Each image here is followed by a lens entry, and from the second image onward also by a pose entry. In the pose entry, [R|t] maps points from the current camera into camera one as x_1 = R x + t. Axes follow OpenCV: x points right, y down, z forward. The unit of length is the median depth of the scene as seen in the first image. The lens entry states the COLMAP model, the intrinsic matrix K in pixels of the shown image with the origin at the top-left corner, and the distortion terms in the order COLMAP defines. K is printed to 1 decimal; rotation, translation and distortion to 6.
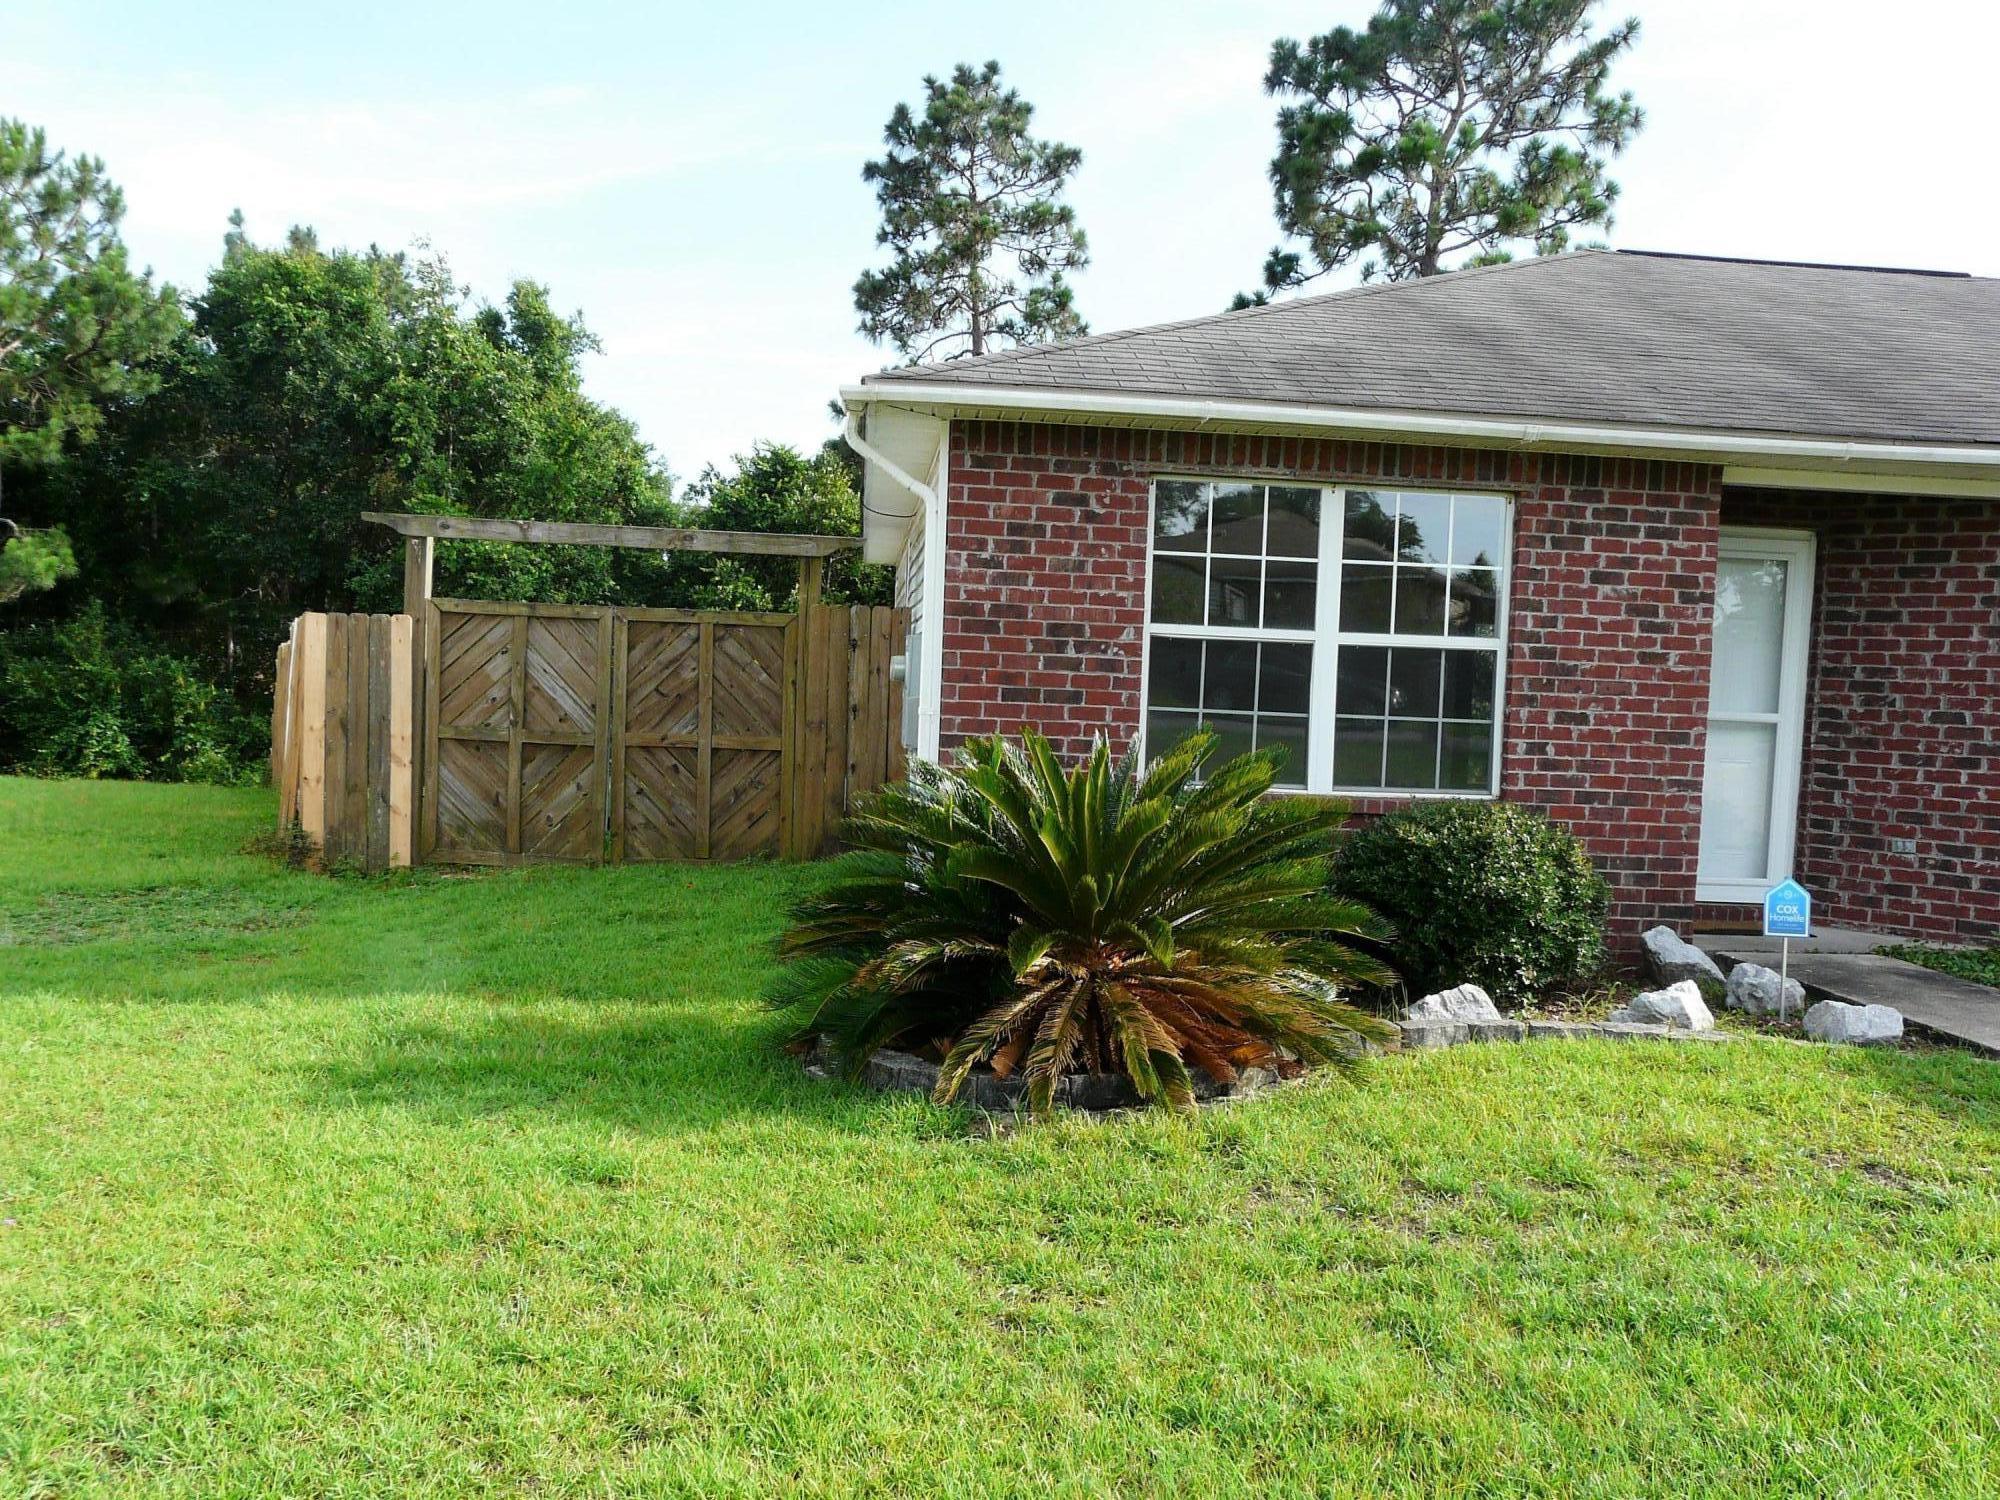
lens RADIAL K [[1671.5, 0, 980.2], [0, 1671.5, 765.9], [0, 0, 1]] dist [-0.073792, 0.091329]
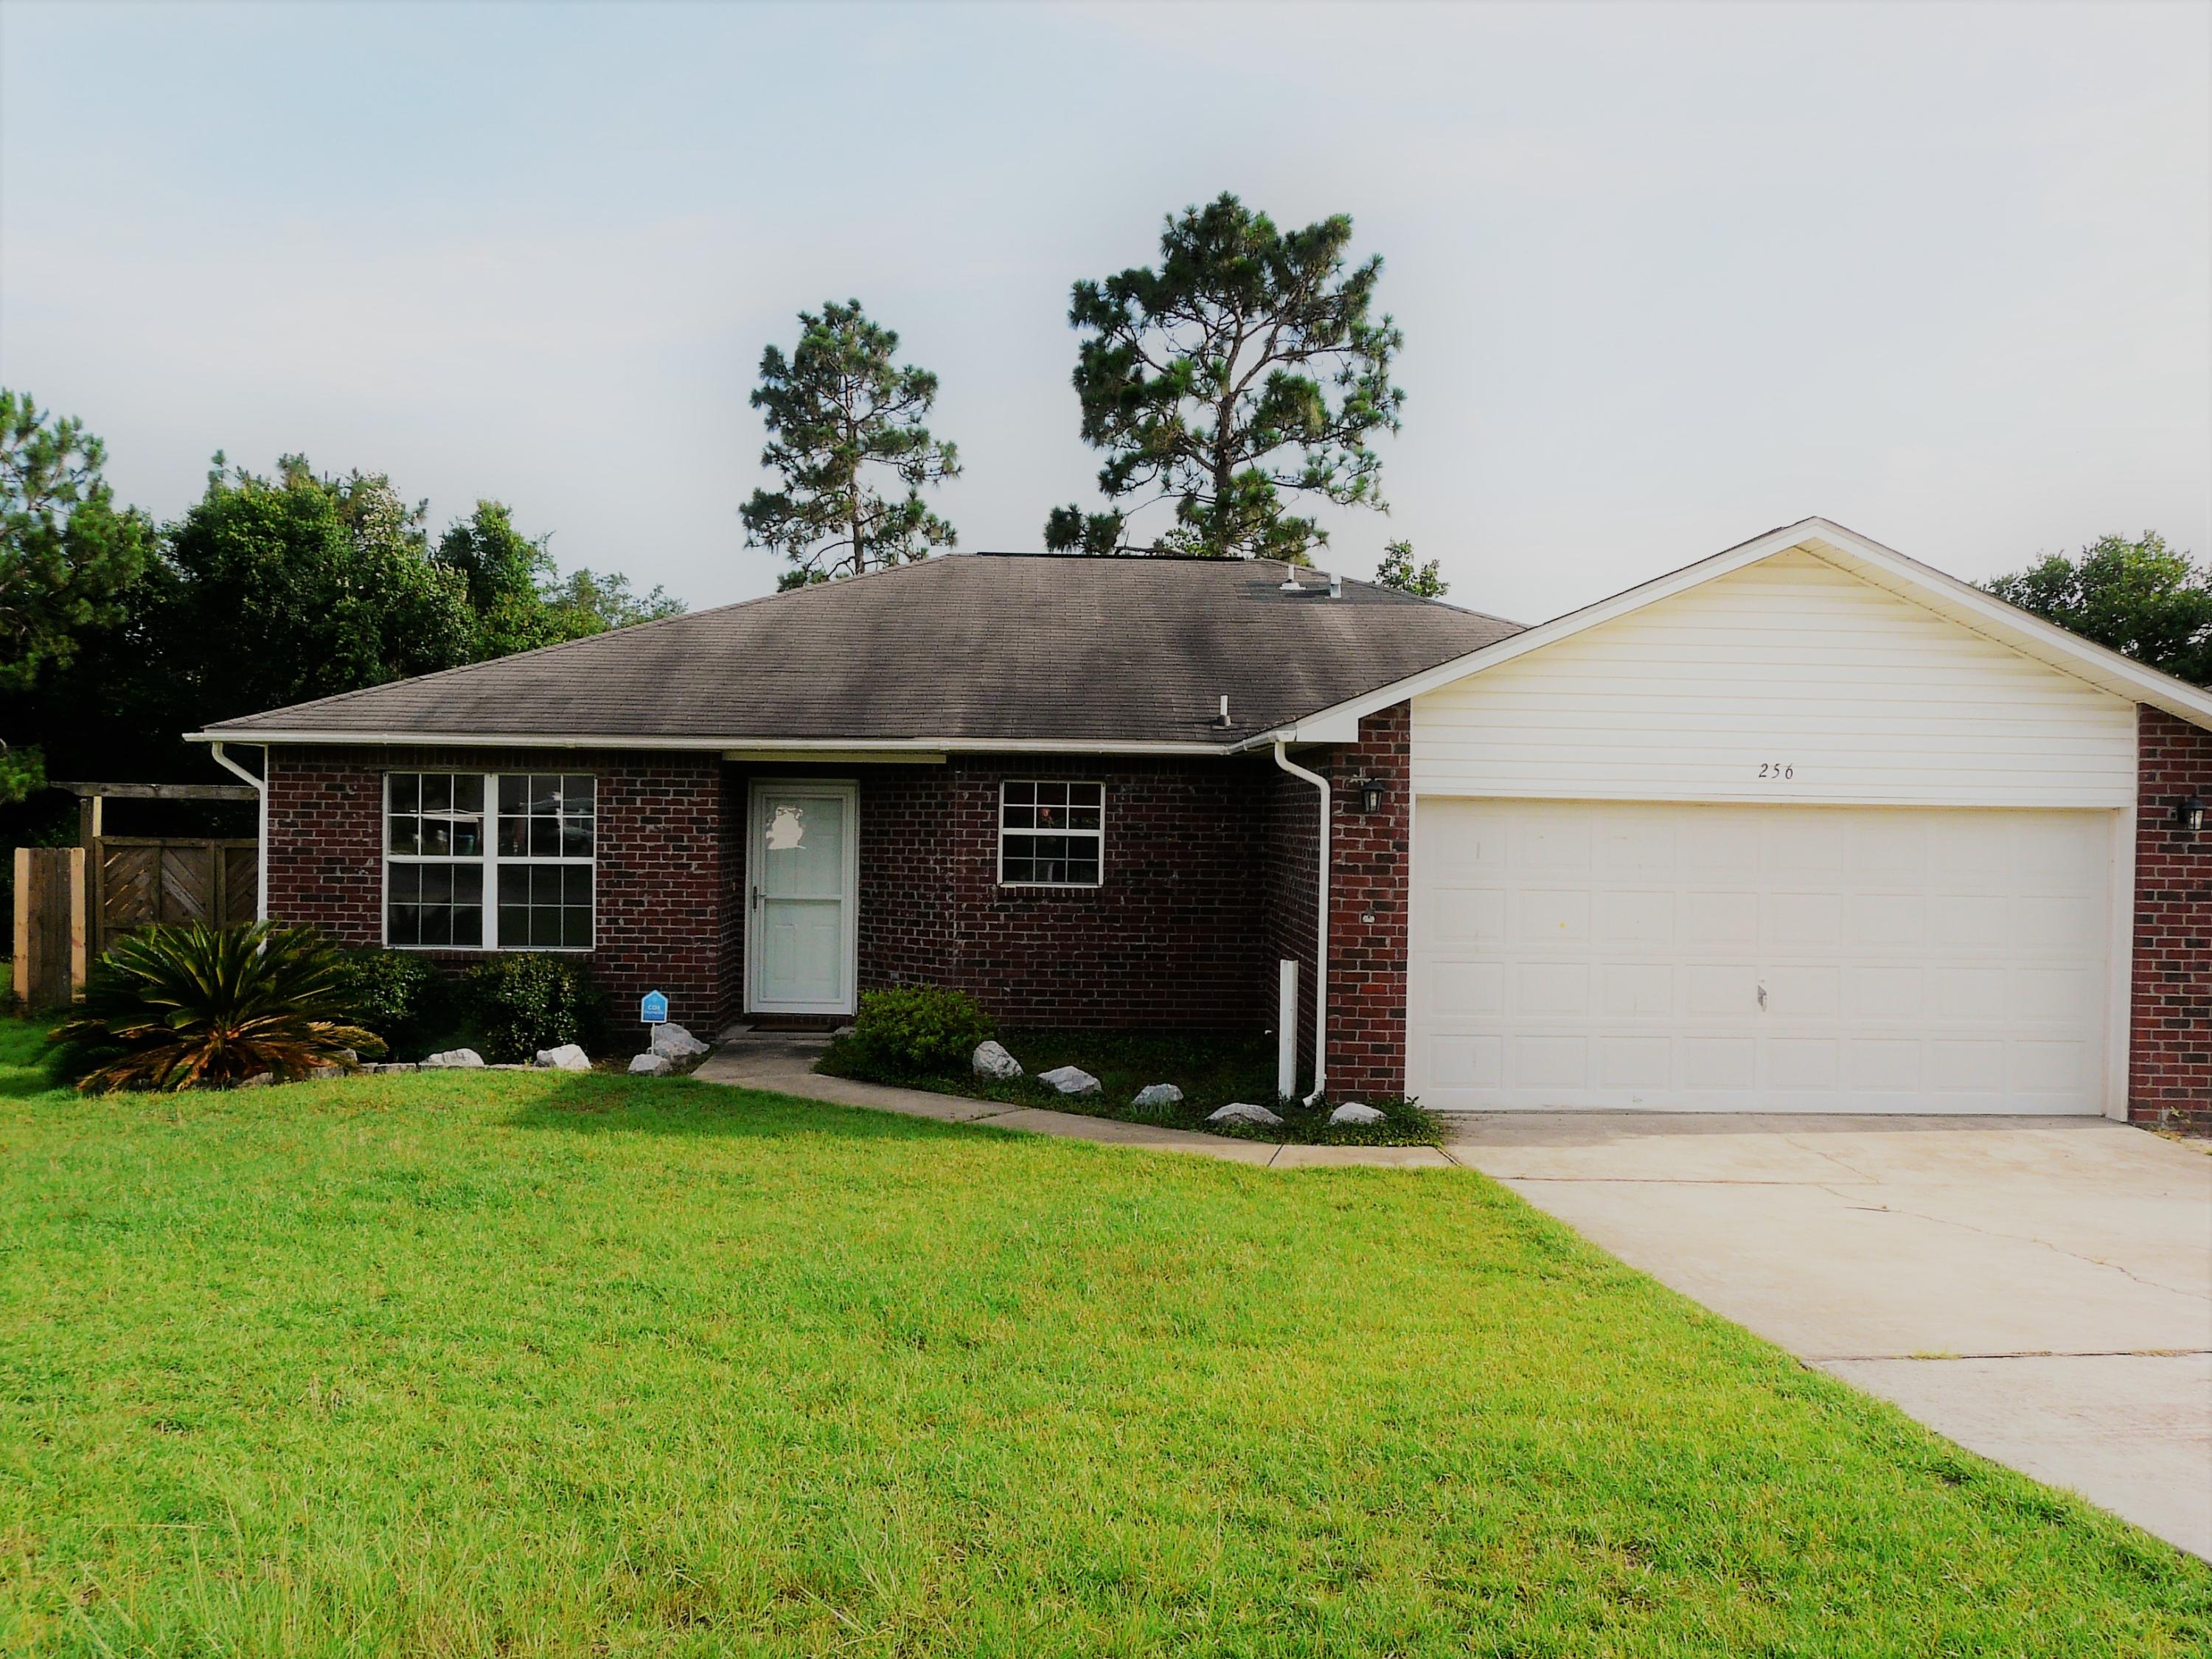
lens RADIAL K [[1848.7, 0, 1090.9], [0, 1848.7, 869.2], [0, 0, 1]] dist [-0.073792, 0.091329]
pose [[0.998365, -0.026103, -0.050856, 0.243975], [0.024247, 0.999029, -0.036776, 0.004692], [0.051767, 0.035483, 0.998029, -0.229749]]
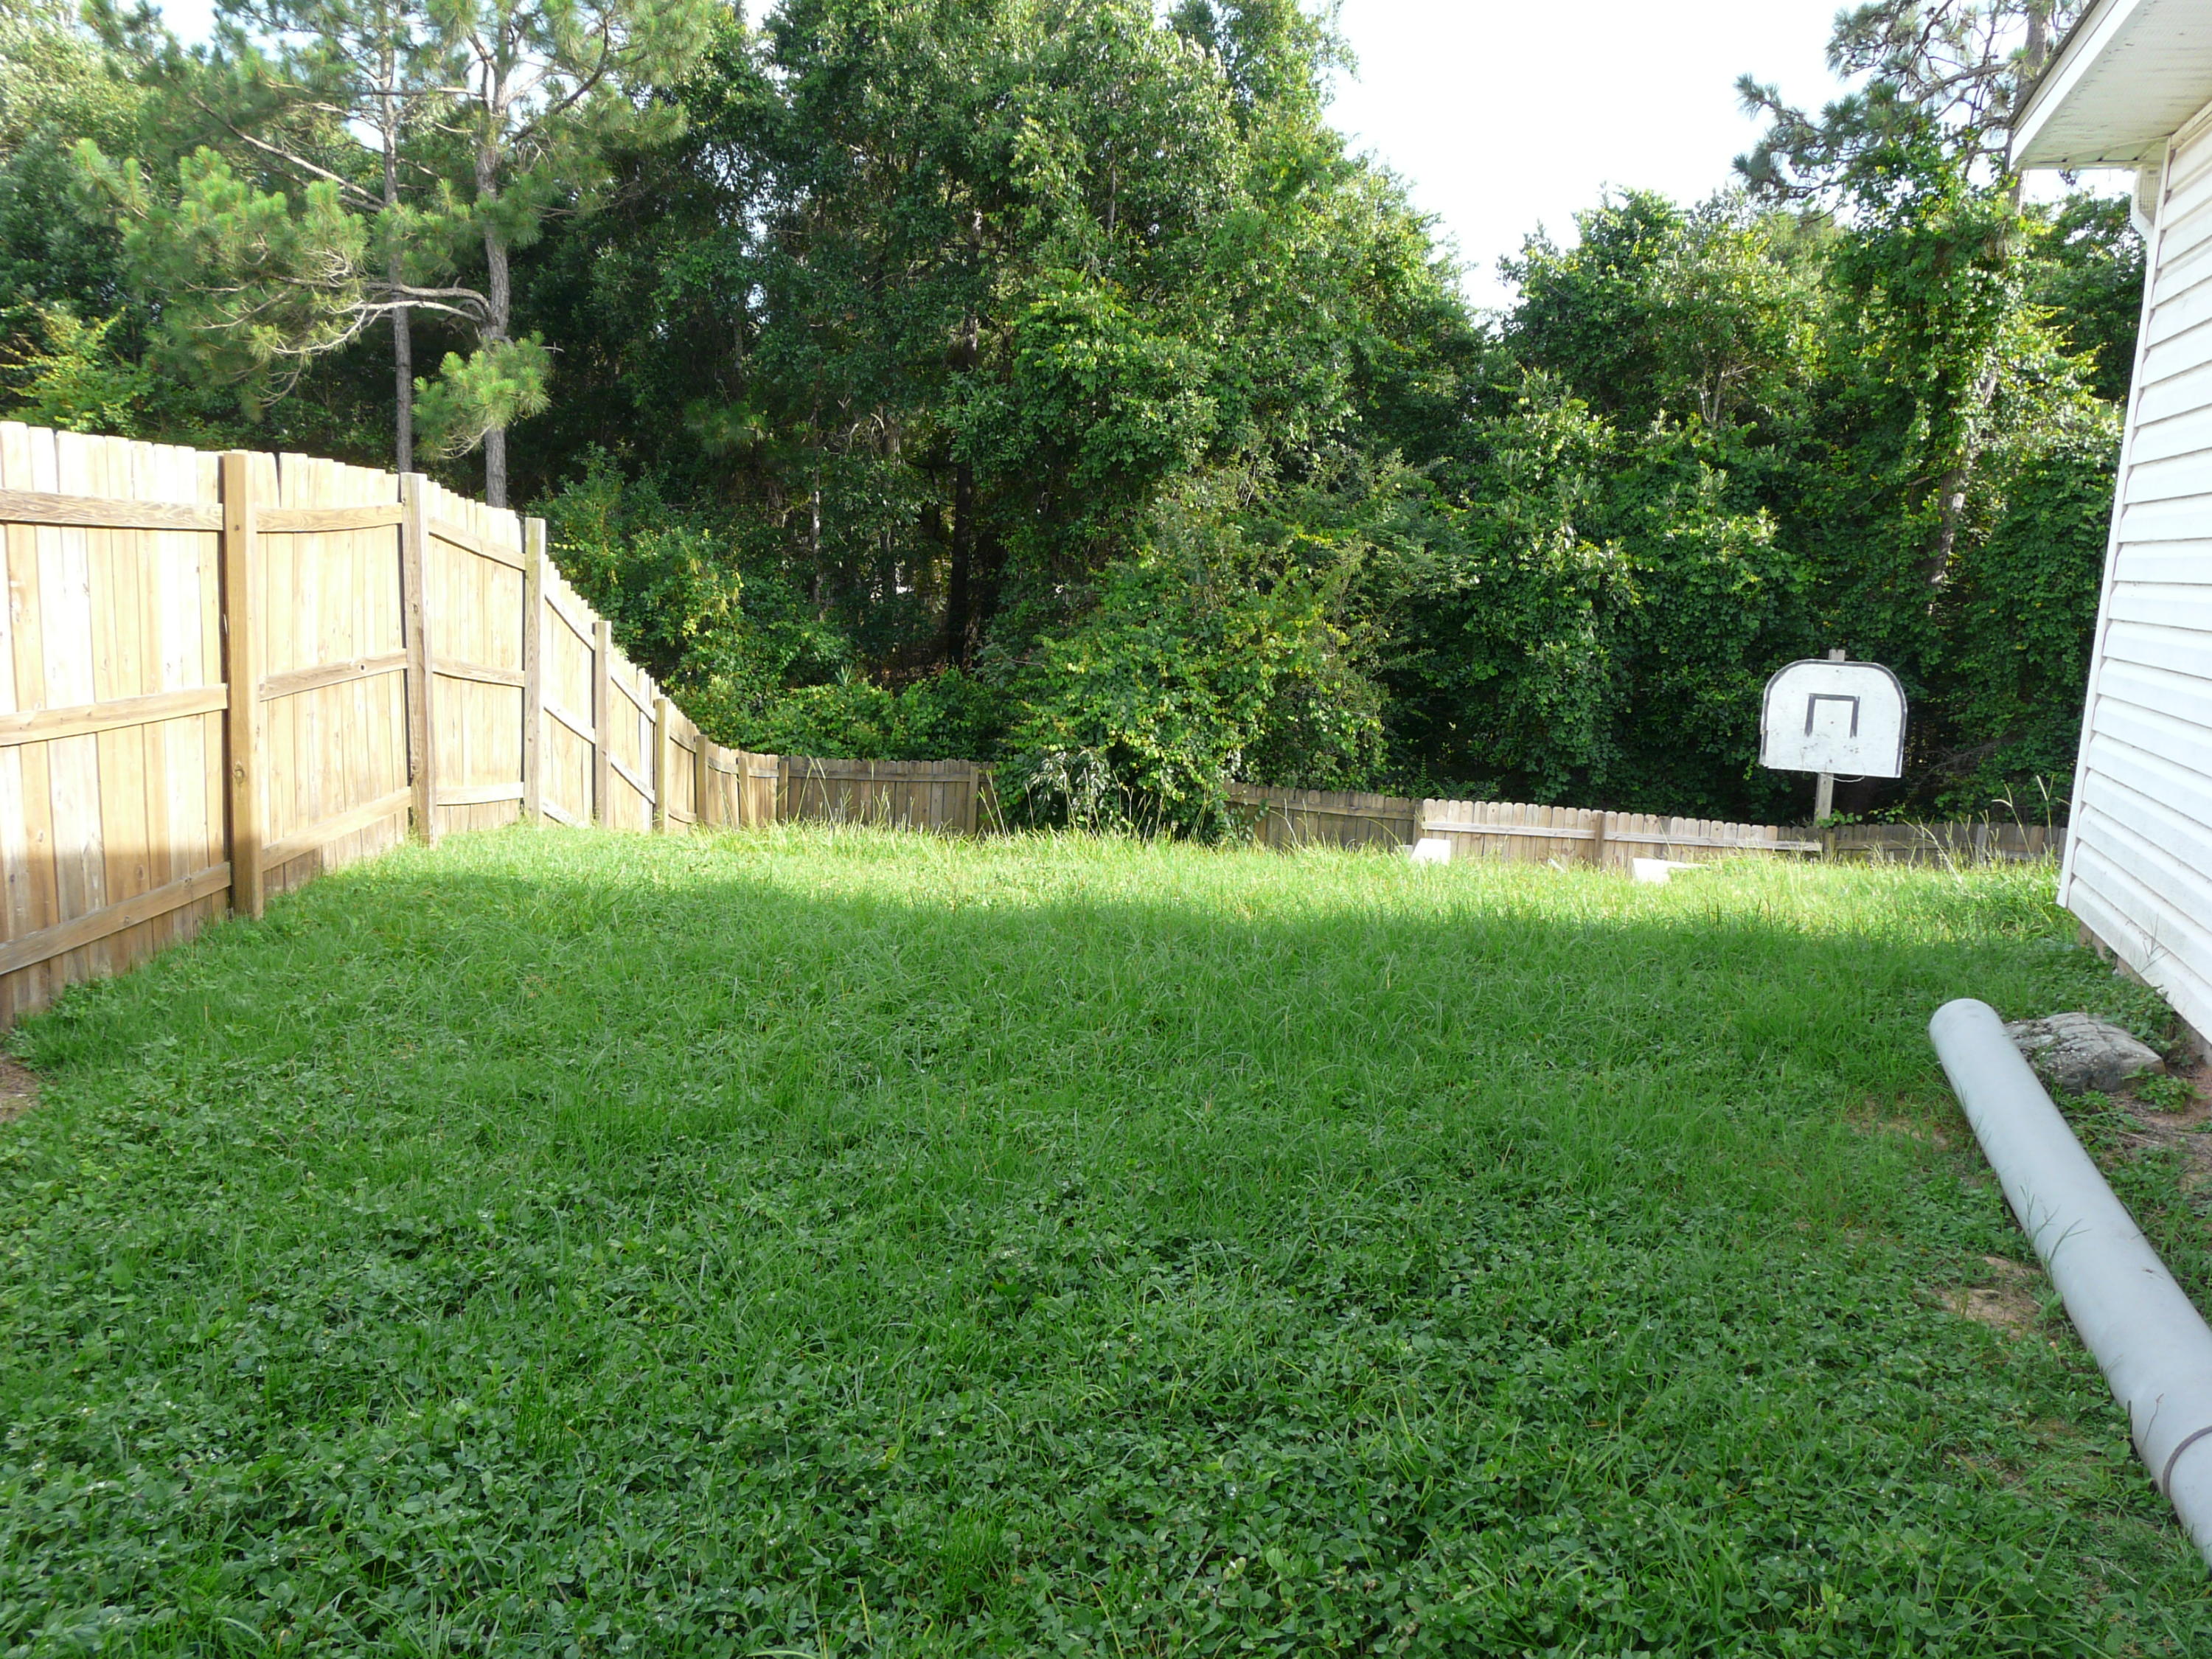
lens RADIAL K [[1848.7, 0, 1038.4], [0, 1848.7, 870.4], [0, 0, 1]] dist [-0.073792, 0.091329]
pose [[0.917629, 0.073618, -0.390561, -0.062393], [-0.029910, 0.992700, 0.116843, -0.022437], [0.396311, -0.095537, 0.913132, 0.395563]]
